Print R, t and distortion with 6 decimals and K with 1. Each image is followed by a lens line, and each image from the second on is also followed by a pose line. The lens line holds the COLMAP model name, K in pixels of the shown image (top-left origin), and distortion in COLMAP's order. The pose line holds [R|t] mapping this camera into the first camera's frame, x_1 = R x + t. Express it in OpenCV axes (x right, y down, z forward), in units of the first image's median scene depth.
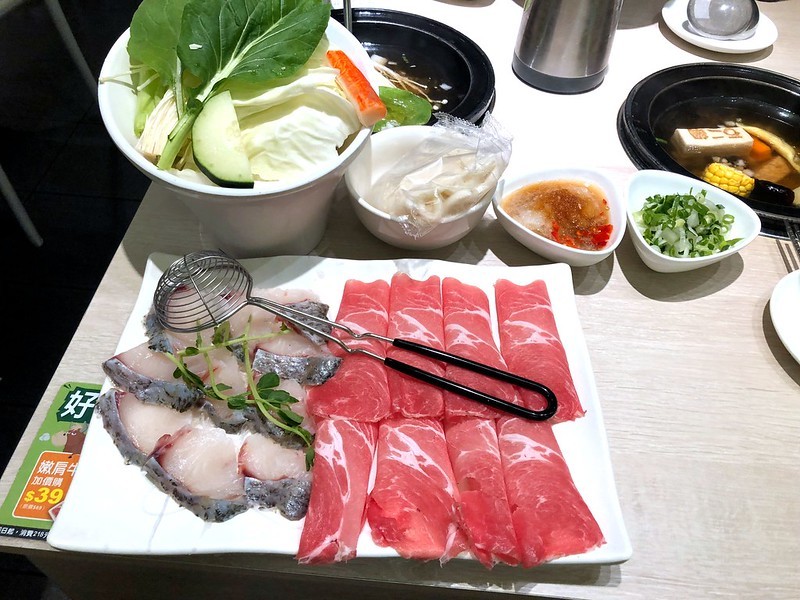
lens RADIAL K [[687.6, 0, 400.0], [0, 687.6, 300.0], [0, 0, 1]] dist [0.068500, -0.150359]
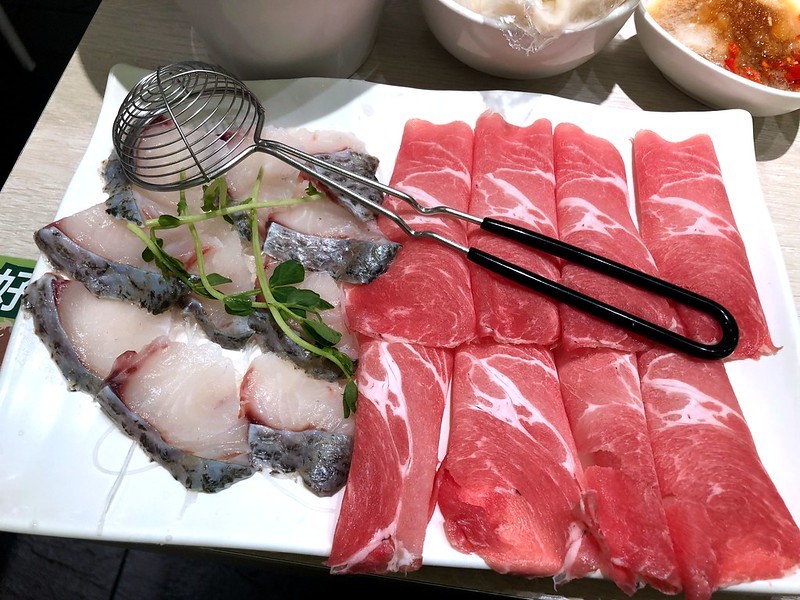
lens RADIAL K [[687.6, 0, 400.0], [0, 687.6, 300.0], [0, 0, 1]] dist [0.068500, -0.150359]
pose [[0.998367, 0.052746, -0.021940, -0.070015], [-0.047023, 0.976852, 0.208685, 0.001260], [0.032440, -0.207313, 0.977737, 0.367453]]
